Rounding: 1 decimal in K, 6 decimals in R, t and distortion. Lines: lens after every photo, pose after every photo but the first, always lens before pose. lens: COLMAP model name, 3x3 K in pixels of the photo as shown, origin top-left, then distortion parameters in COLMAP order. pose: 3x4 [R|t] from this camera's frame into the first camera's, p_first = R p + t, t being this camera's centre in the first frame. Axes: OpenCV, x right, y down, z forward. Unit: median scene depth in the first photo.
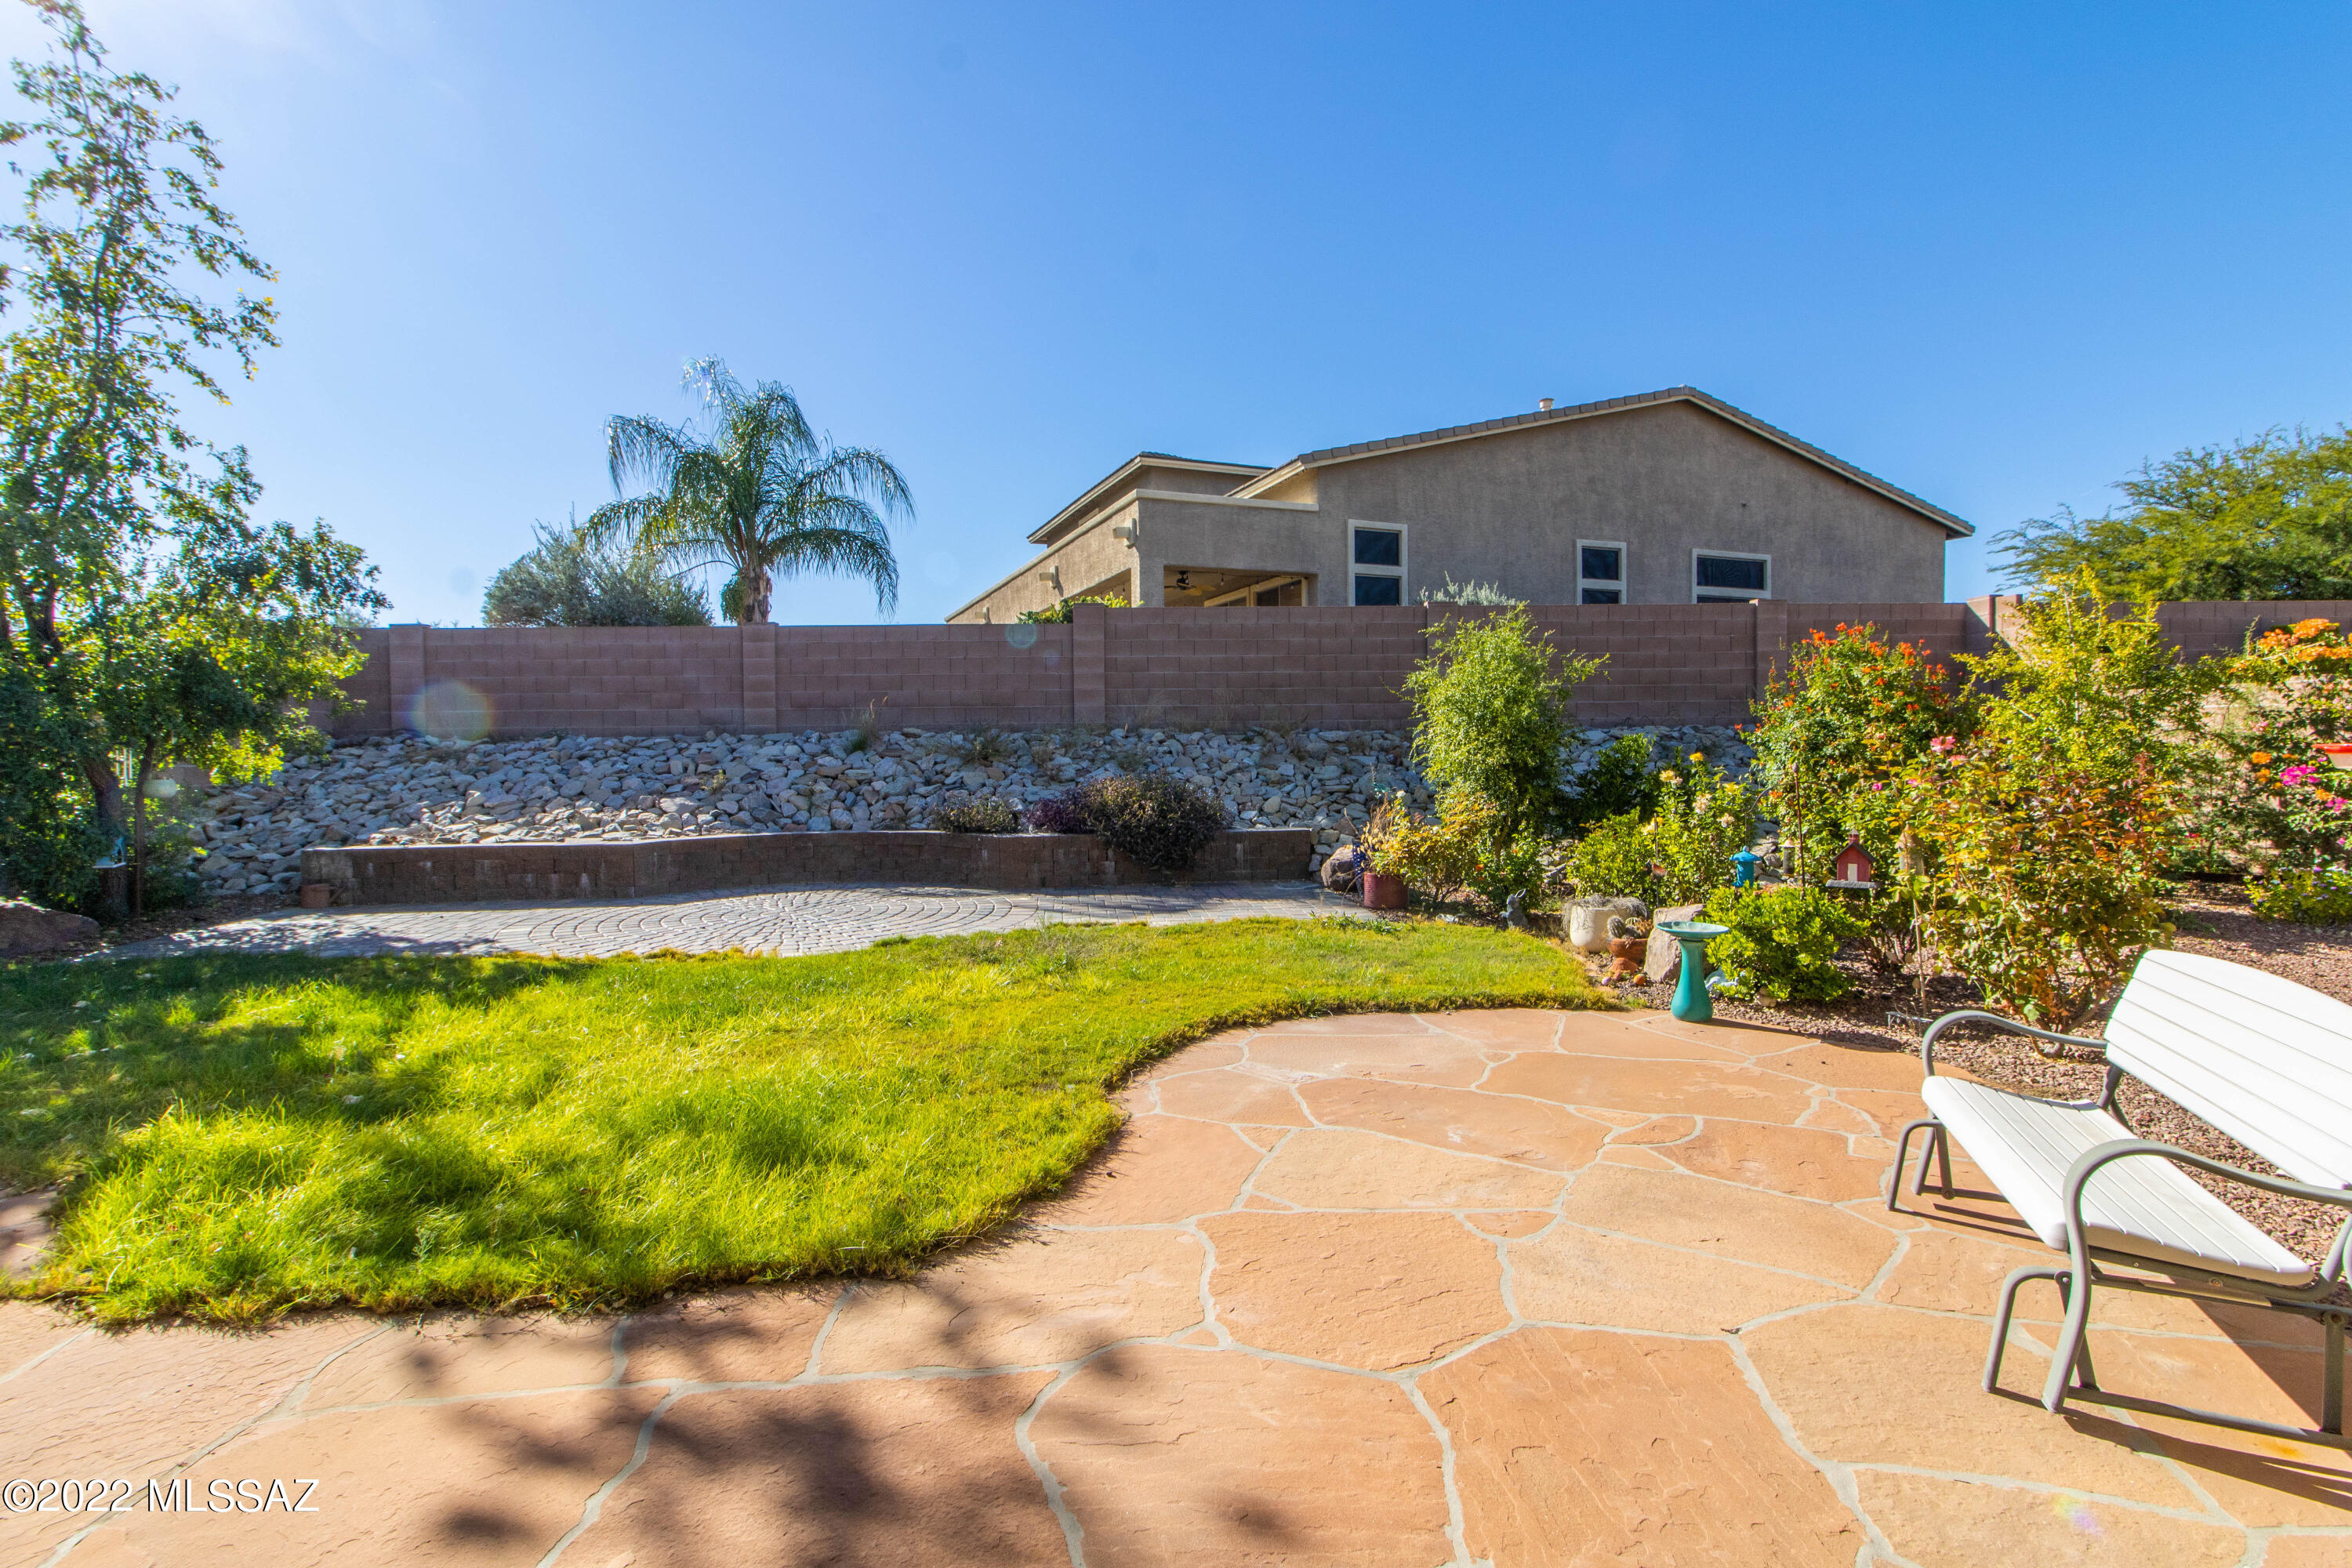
lens RADIAL K [[1084.4, 0, 1191.2], [0, 1084.4, 778.8], [0, 0, 1]] dist [0.001772, 0.000819]
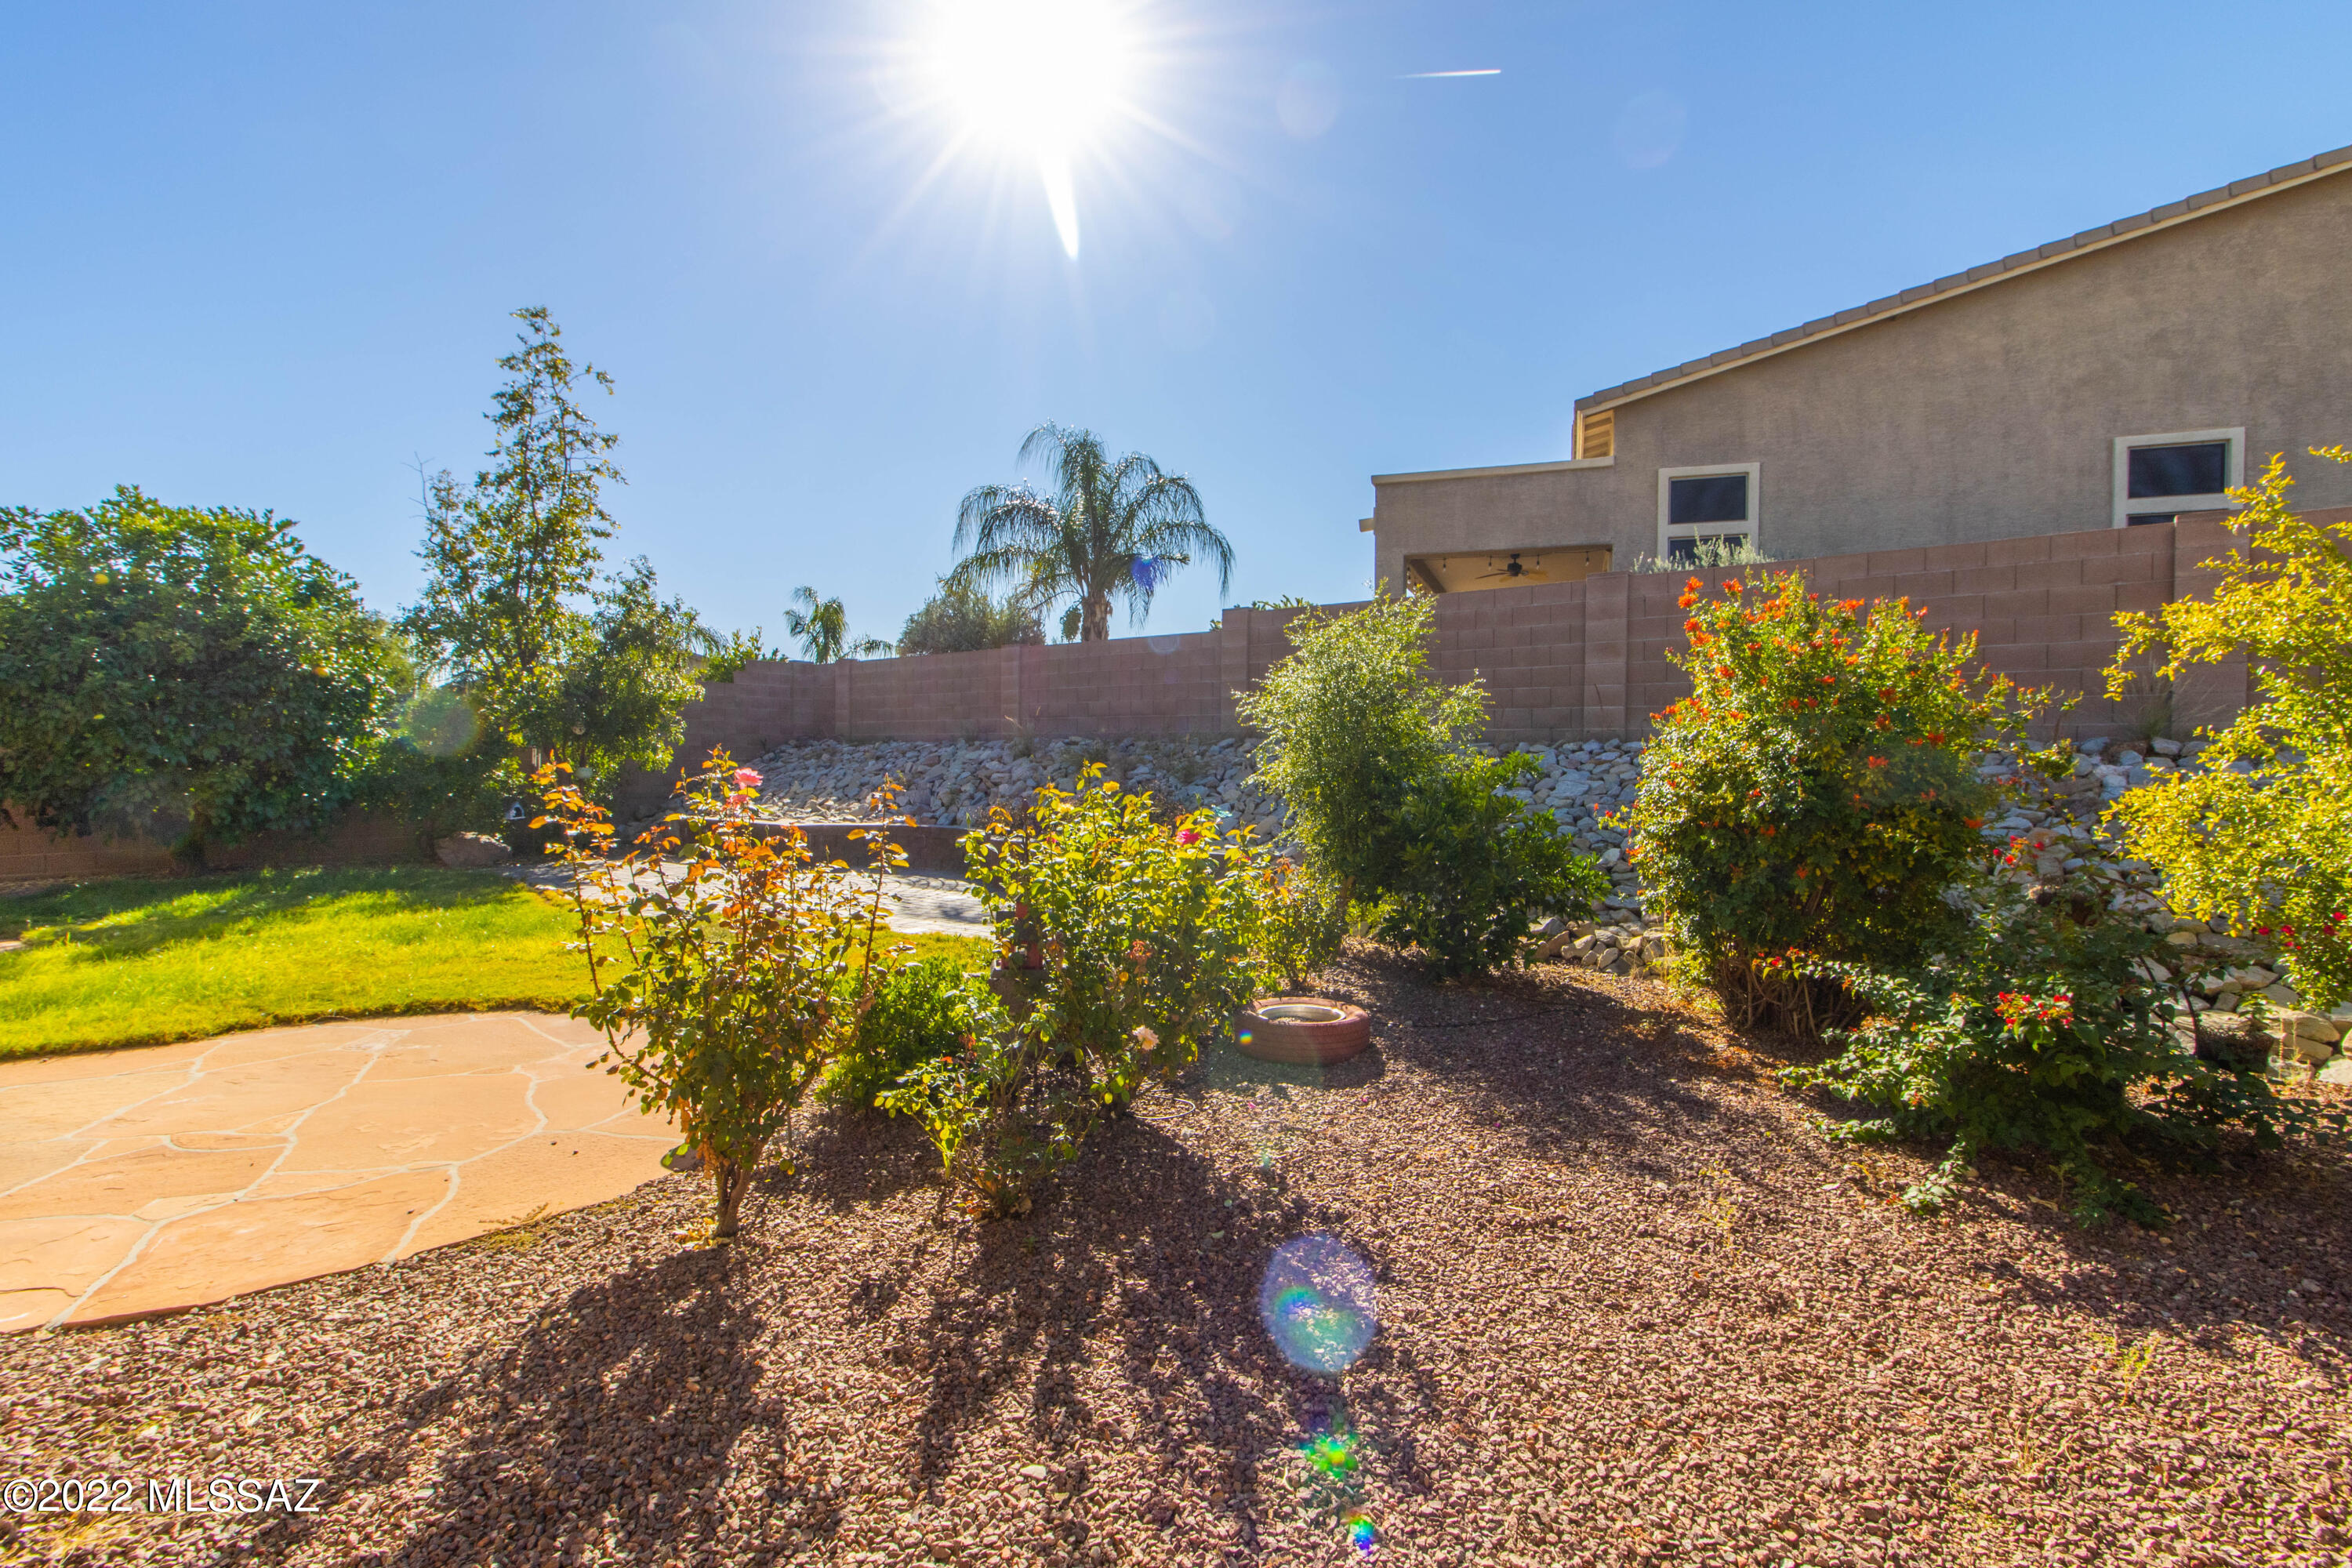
lens RADIAL K [[1086.9, 0, 1176.0], [0, 1086.9, 784.0], [0, 0, 1]] dist [0.003449, 0.000683]
pose [[0.748863, 0.035814, -0.661757, 0.740961], [-0.032460, 0.999322, 0.017350, -0.027551], [0.661930, 0.008488, 0.749518, 0.334877]]
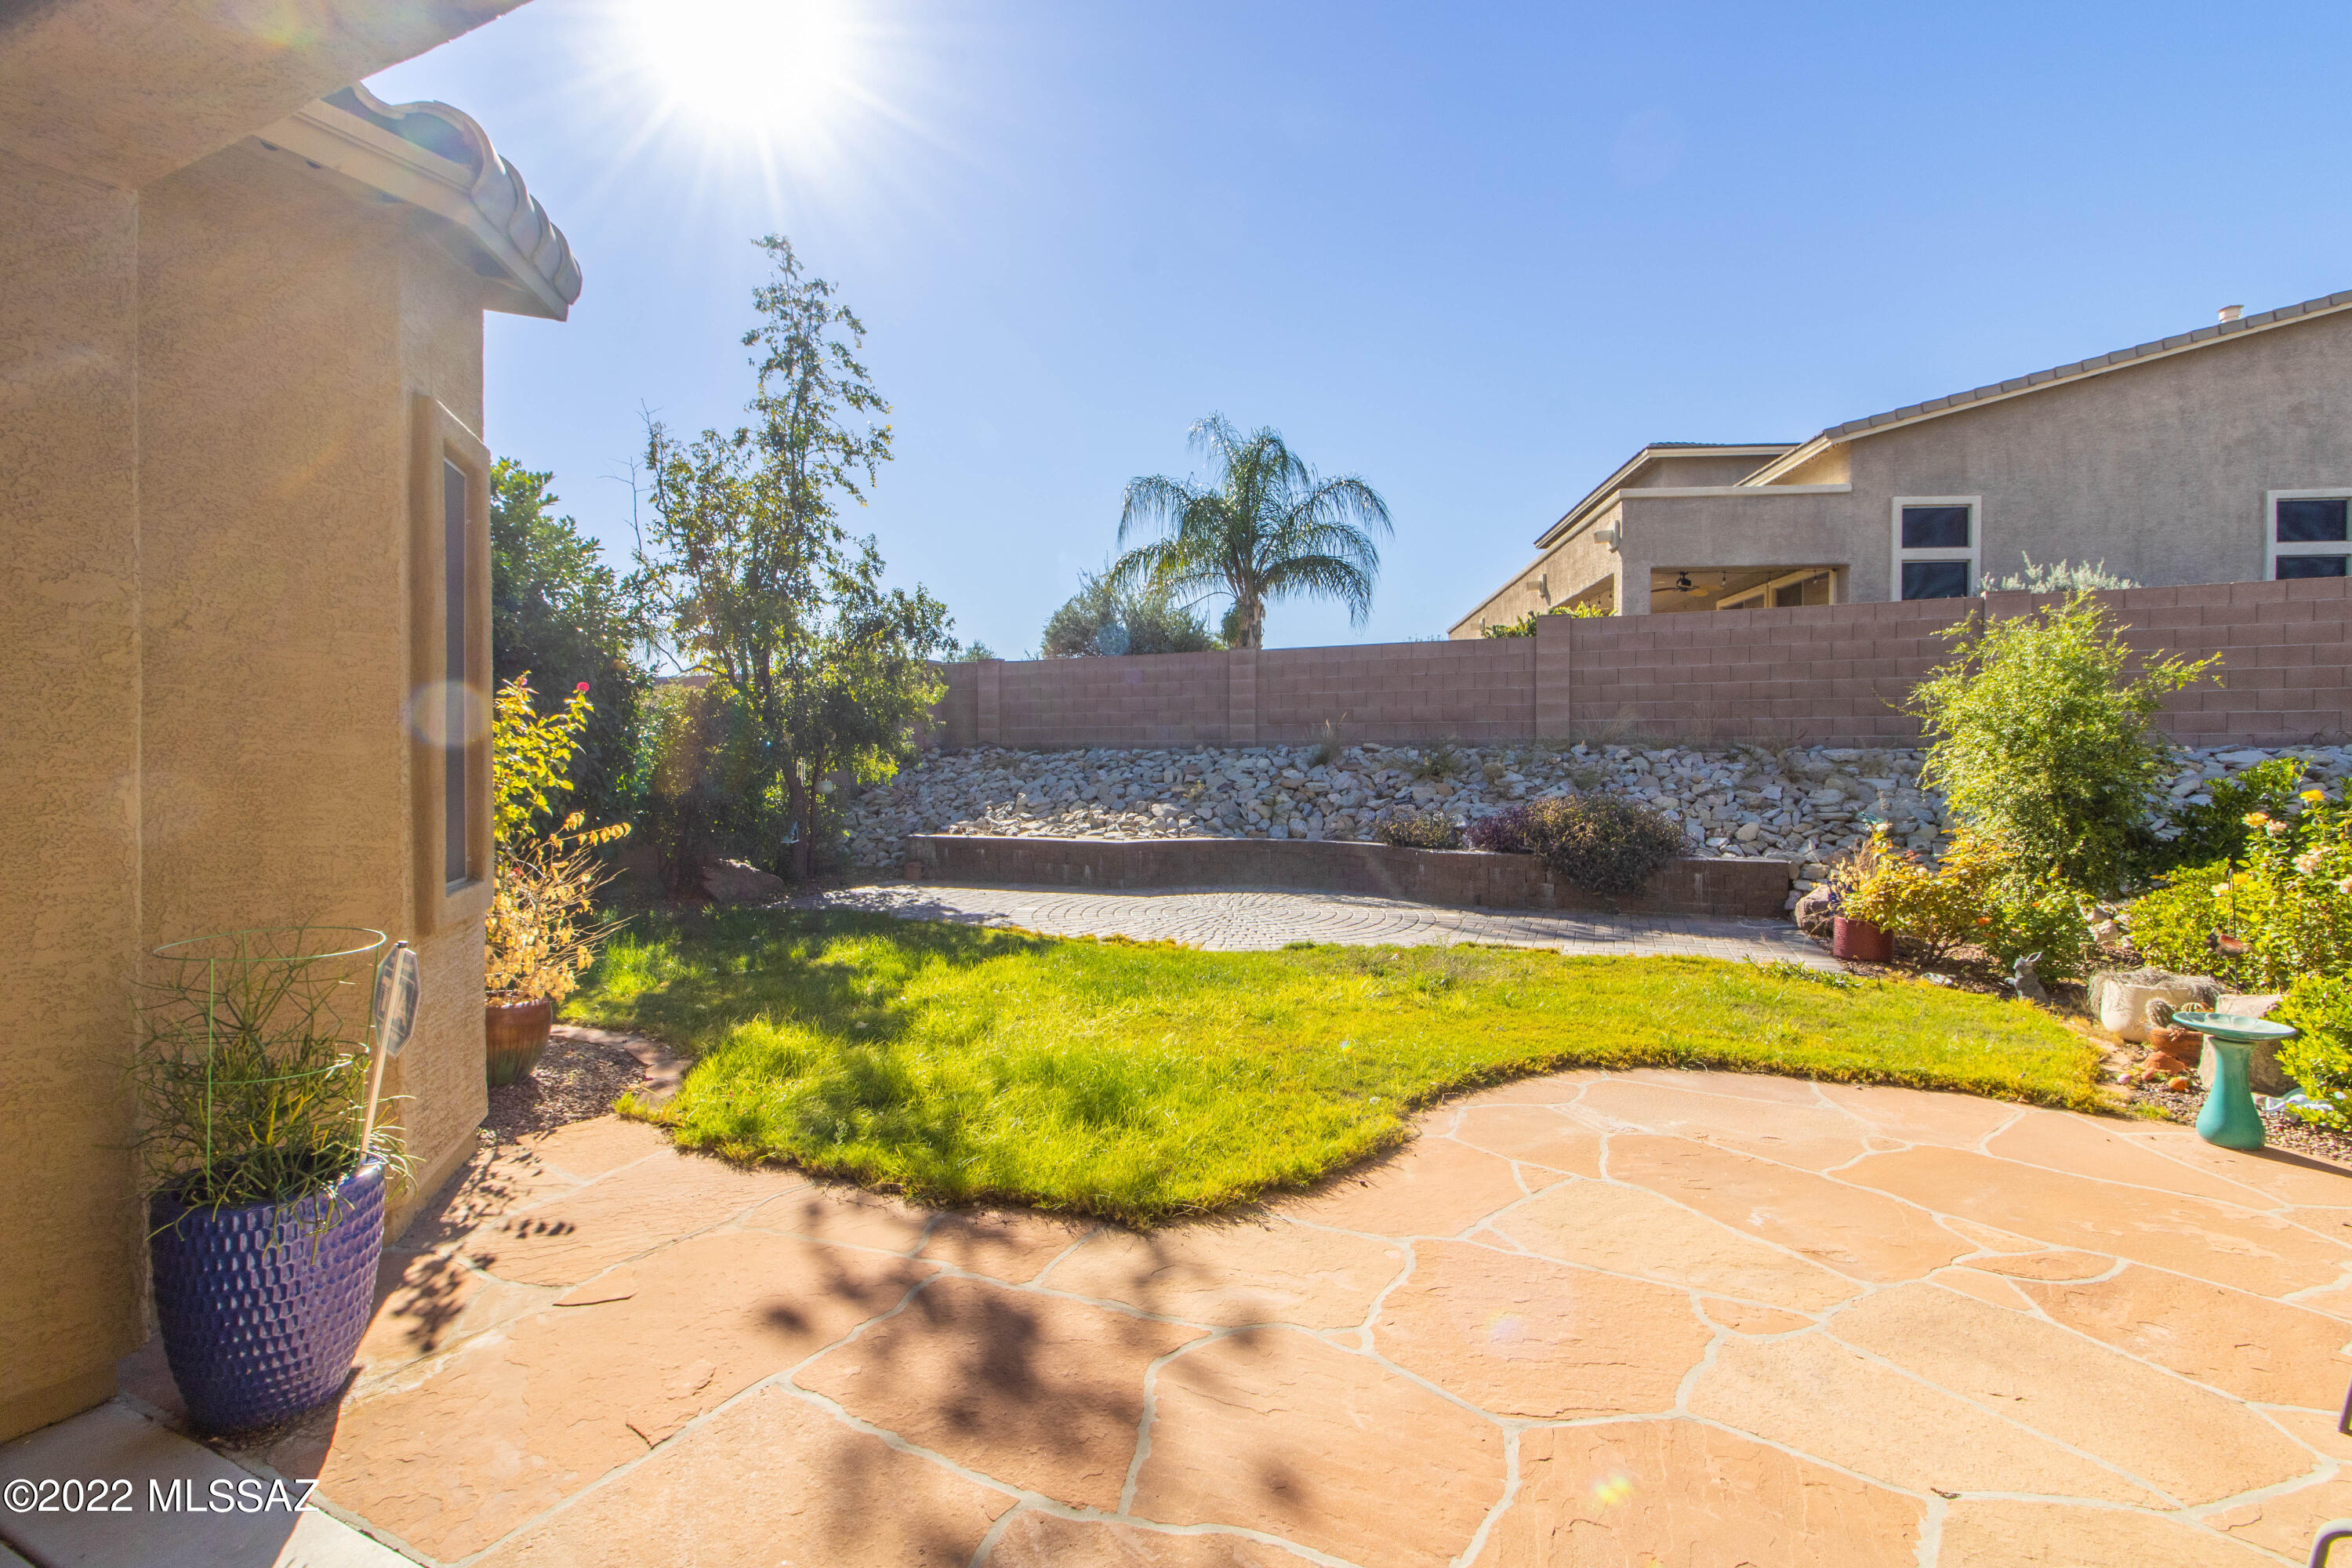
lens RADIAL K [[1084.9, 0, 1188.6], [0, 1084.9, 777.9], [0, 0, 1]] dist [0.003095, 0.000968]
pose [[0.885614, 0.019111, -0.464028, 0.099895], [-0.022751, 0.999739, -0.002248, -0.009789], [0.463864, 0.012548, 0.885818, -0.009460]]
